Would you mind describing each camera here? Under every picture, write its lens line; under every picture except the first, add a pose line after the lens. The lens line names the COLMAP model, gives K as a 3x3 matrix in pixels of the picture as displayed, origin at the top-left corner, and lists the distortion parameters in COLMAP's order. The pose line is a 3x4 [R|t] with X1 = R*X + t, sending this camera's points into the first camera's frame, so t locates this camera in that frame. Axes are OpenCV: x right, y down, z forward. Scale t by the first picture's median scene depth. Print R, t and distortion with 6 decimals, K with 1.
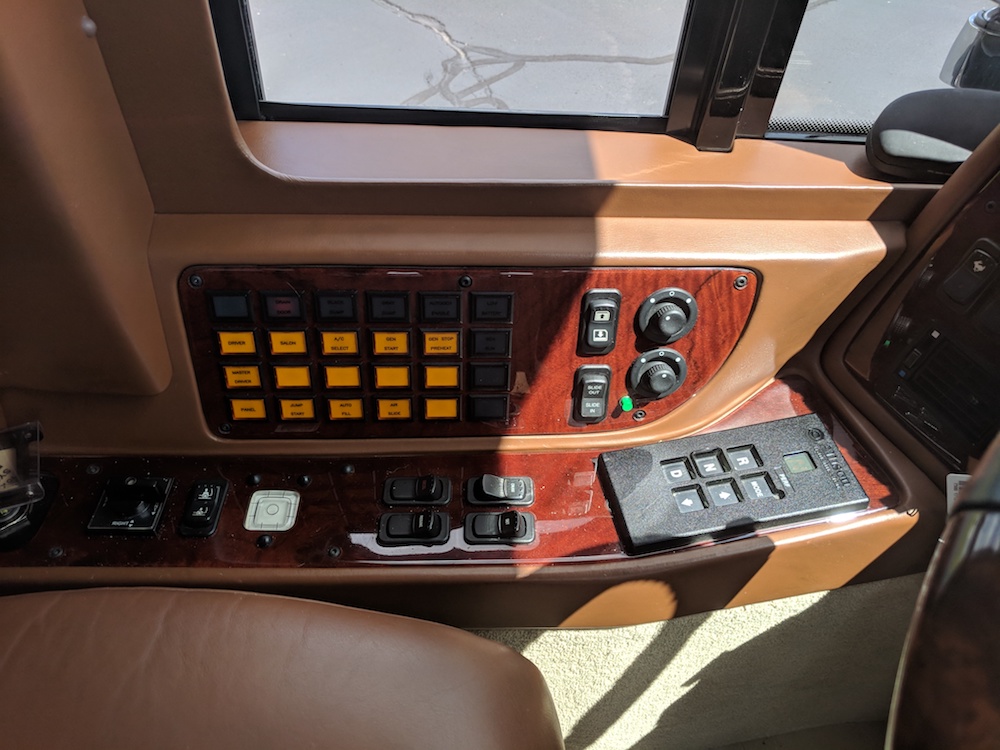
lens RADIAL K [[770.7, 0, 501.1], [0, 770.7, 367.7], [0, 0, 1]] dist [0.001600, 0.011278]
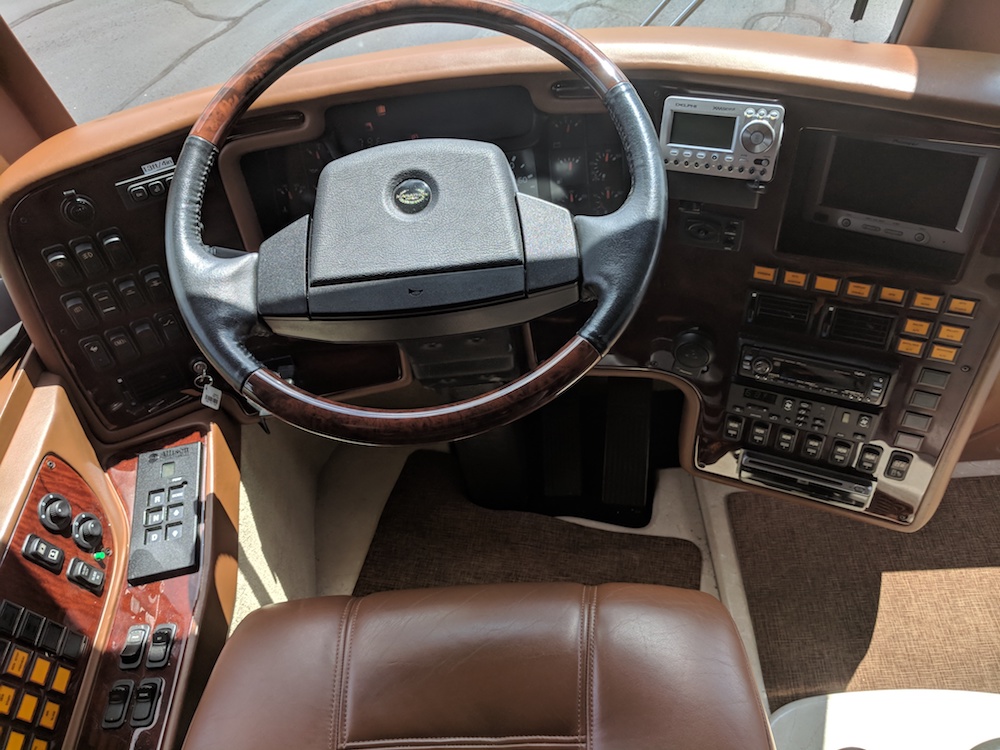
lens RADIAL K [[770.7, 0, 496.4], [0, 770.7, 370.1], [0, 0, 1]] dist [0.001600, 0.011278]
pose [[0.005001, -0.792342, 0.610057, -0.506486], [0.796025, 0.372396, 0.477143, -0.207058], [-0.605243, 0.483234, 0.632586, -0.679246]]
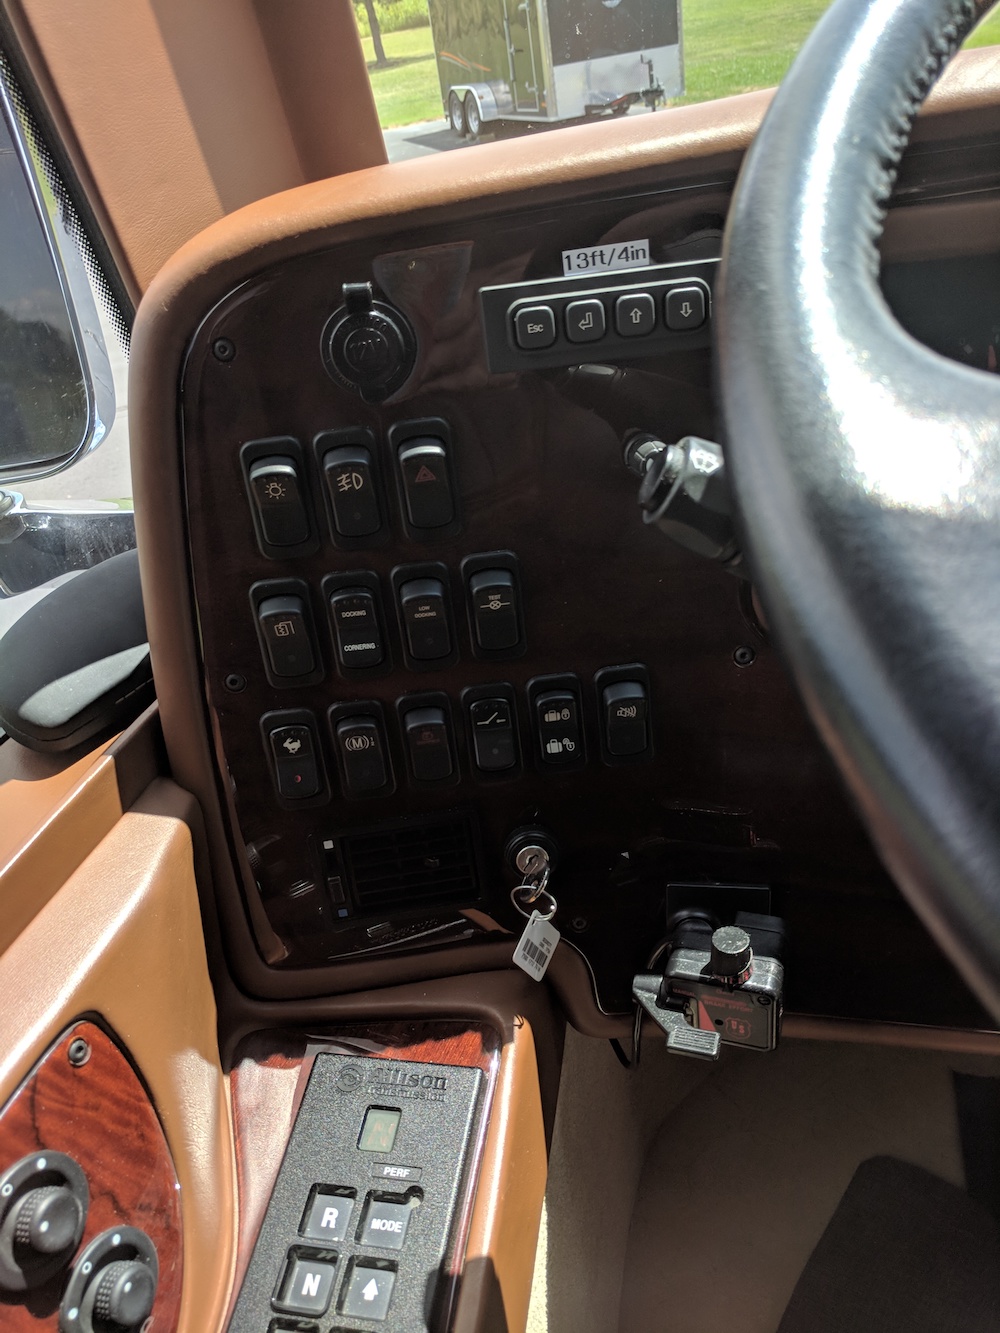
lens RADIAL K [[1027.3, 0, 490.1], [0, 1027.3, 665.7], [0, 0, 1]] dist [0.001600, 0.011278]
pose [[0.366839, -0.610500, 0.701940, 0.074675], [0.777026, 0.615971, 0.129651, -0.142095], [-0.511526, 0.497865, 0.700337, 0.209680]]
